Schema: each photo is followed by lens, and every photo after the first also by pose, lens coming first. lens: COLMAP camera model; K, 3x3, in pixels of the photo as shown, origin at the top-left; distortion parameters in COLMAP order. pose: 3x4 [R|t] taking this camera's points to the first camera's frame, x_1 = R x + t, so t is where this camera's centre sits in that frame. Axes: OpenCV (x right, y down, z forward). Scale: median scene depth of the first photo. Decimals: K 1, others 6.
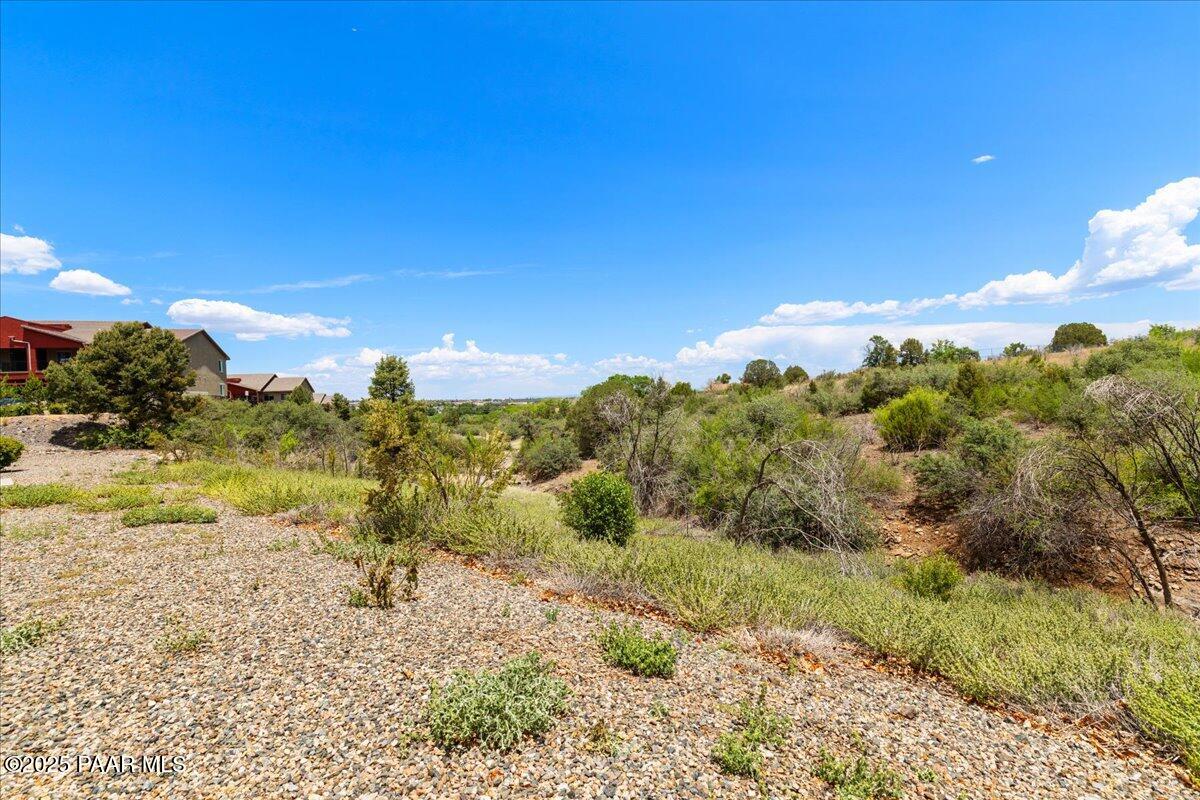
lens RADIAL K [[504.6, 0, 619.9], [0, 504.6, 409.1], [0, 0, 1]] dist [0.002594, 0.000709]
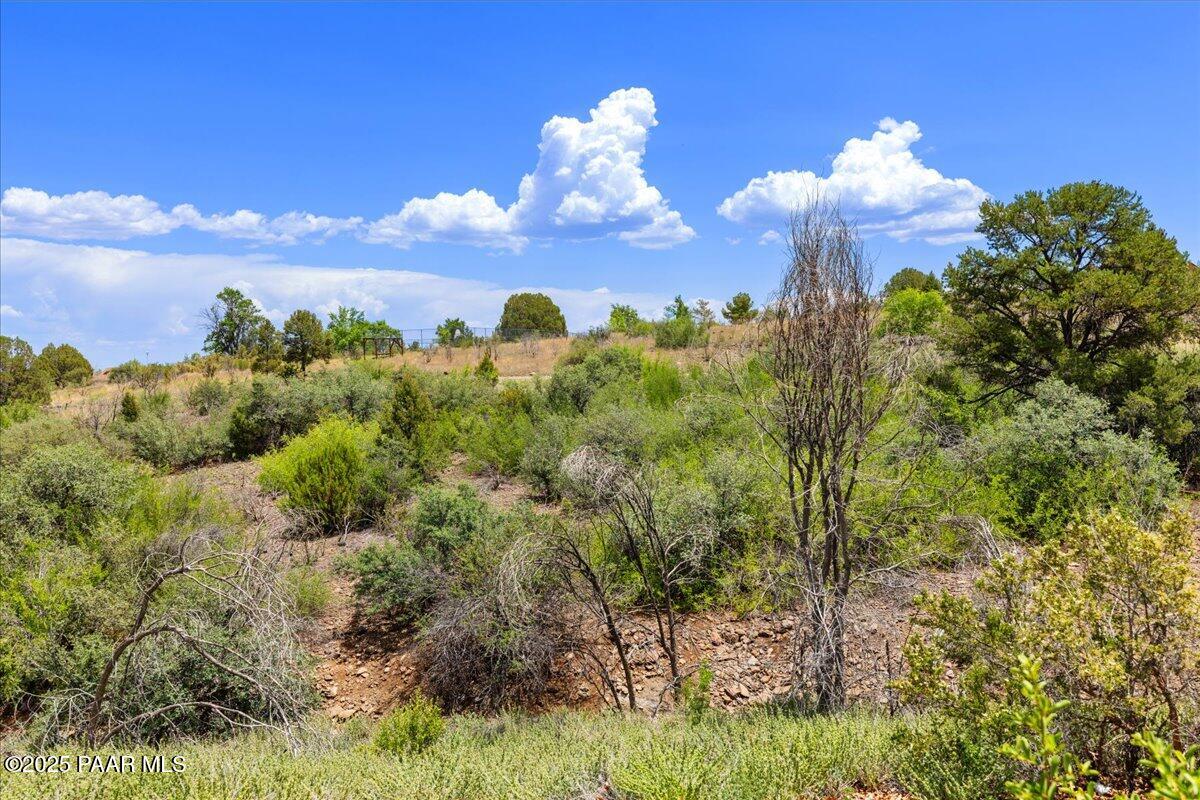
lens RADIAL K [[1154.8, 0, 604.0], [0, 1154.8, 401.1], [0, 0, 1]] dist [0.002501, -0.032584]
pose [[0.696051, 0.003570, 0.717983, -0.121689], [0.011313, 0.999809, -0.015939, -0.035876], [-0.717903, 0.019217, 0.695878, -0.114088]]
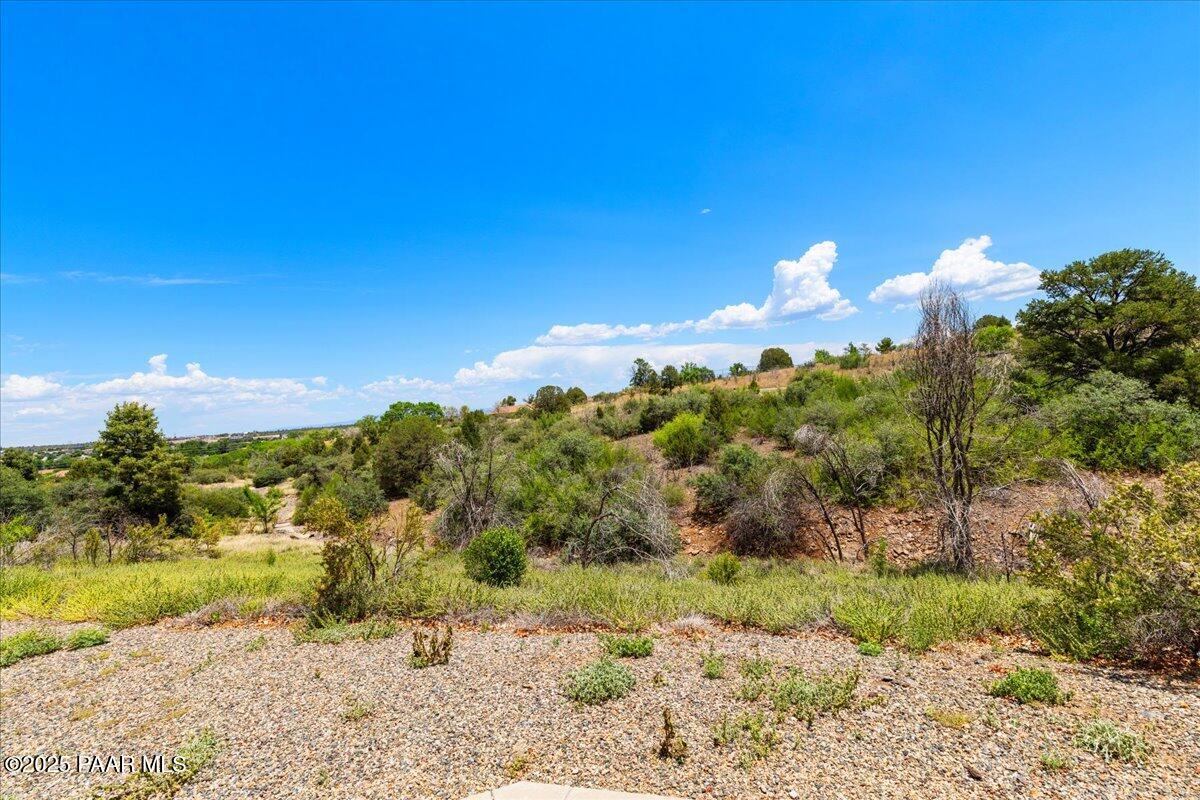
lens RADIAL K [[511.0, 0, 604.3], [0, 511.0, 399.0], [0, 0, 1]] dist [-0.003405, -0.000281]
pose [[0.915576, -0.041404, 0.400007, -0.092941], [0.060695, 0.997519, -0.035674, -0.042605], [-0.397537, 0.056941, 0.915818, -0.085043]]
